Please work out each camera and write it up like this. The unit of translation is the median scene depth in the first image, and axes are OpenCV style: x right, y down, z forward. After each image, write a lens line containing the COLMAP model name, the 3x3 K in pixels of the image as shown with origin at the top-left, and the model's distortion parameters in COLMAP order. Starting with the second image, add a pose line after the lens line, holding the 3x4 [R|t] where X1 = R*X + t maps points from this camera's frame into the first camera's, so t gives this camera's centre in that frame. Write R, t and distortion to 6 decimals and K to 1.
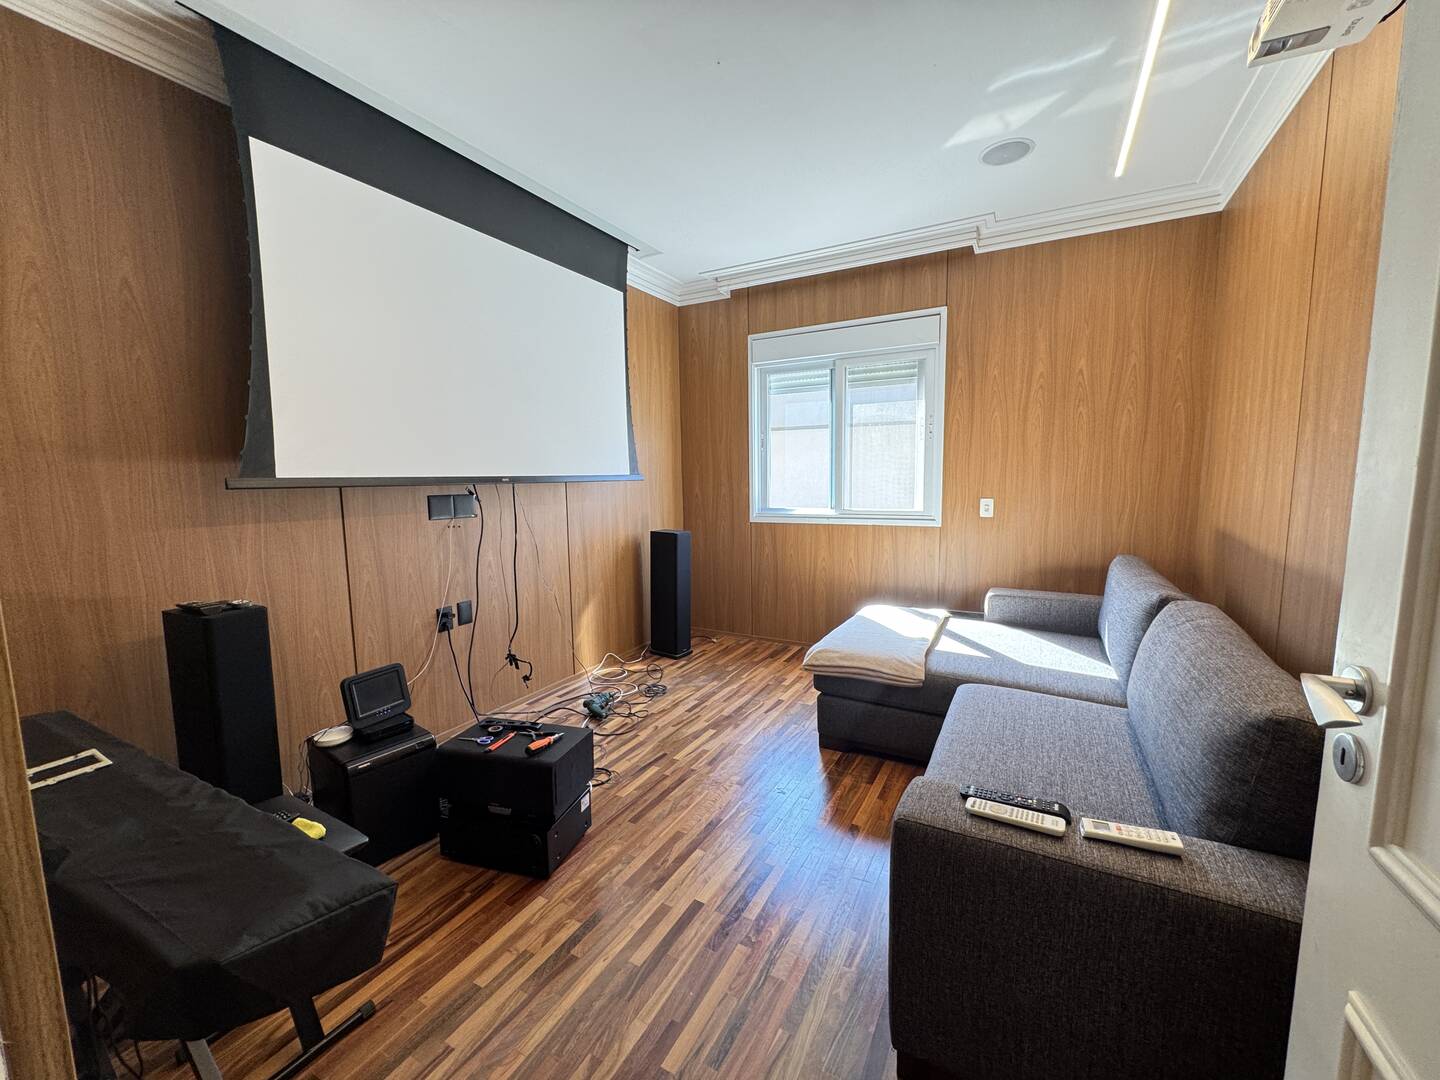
lens RADIAL K [[575.7, 0, 716.4], [0, 575.7, 543.0], [0, 0, 1]] dist [-0.001853, -0.000247]
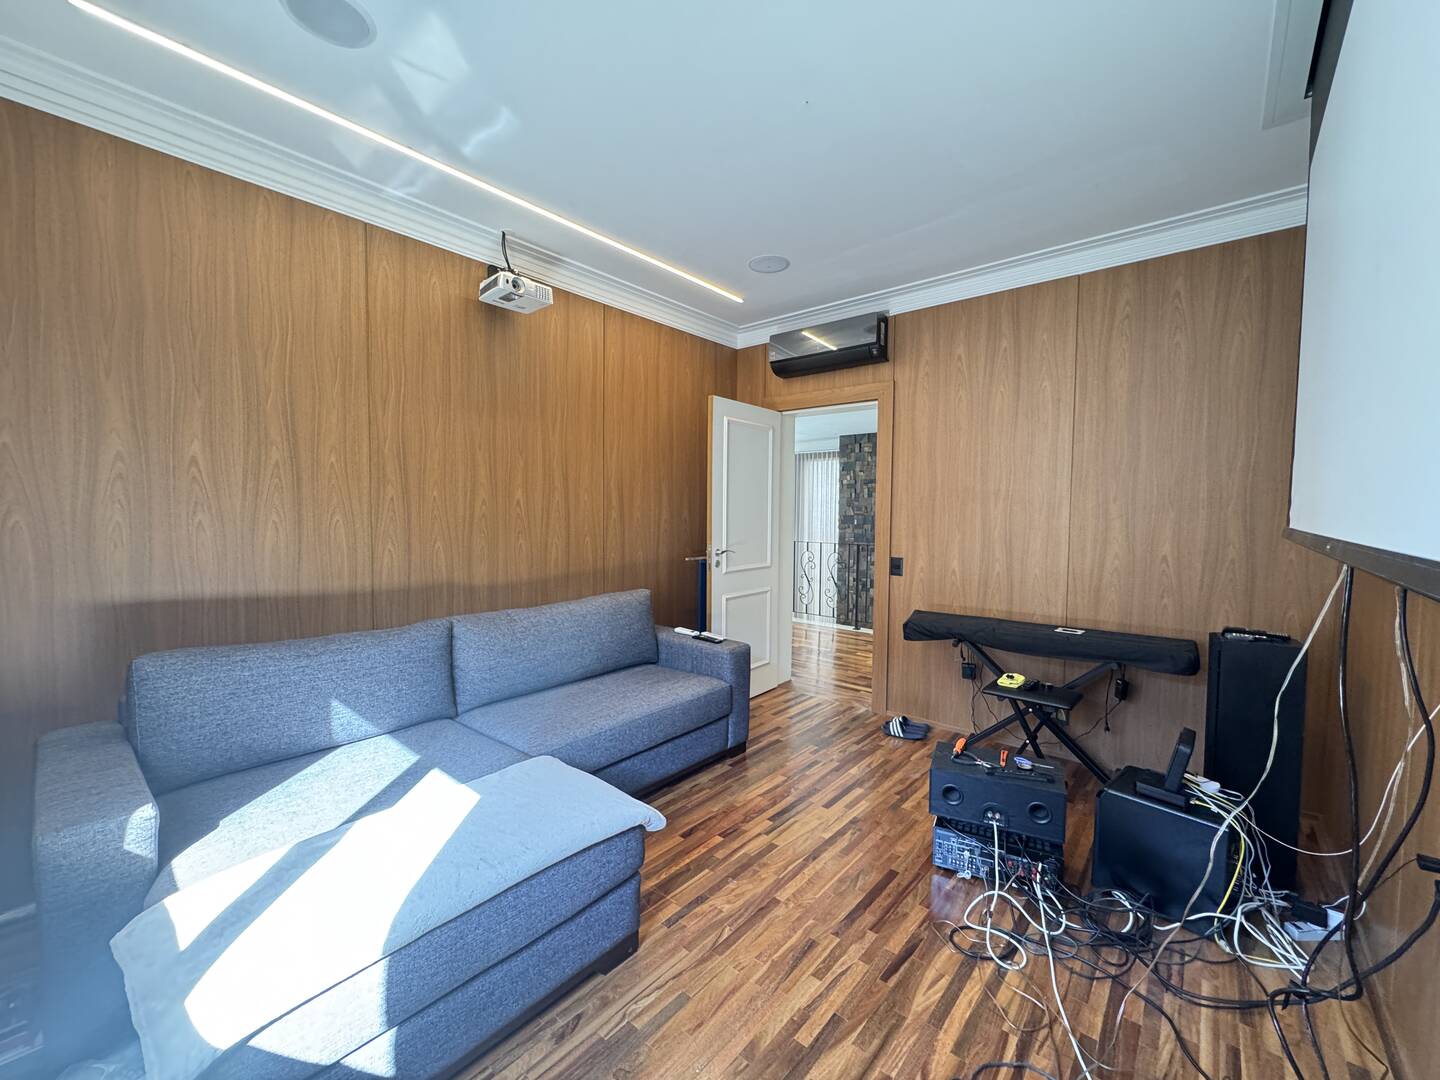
lens RADIAL K [[575.7, 0, 716.4], [0, 575.7, 543.0], [0, 0, 1]] dist [-0.001853, -0.000247]
pose [[-0.978719, -0.004830, 0.205148, -0.039899], [0.028782, 0.986609, 0.160542, -0.209867], [-0.203176, 0.163030, -0.965474, 1.669582]]
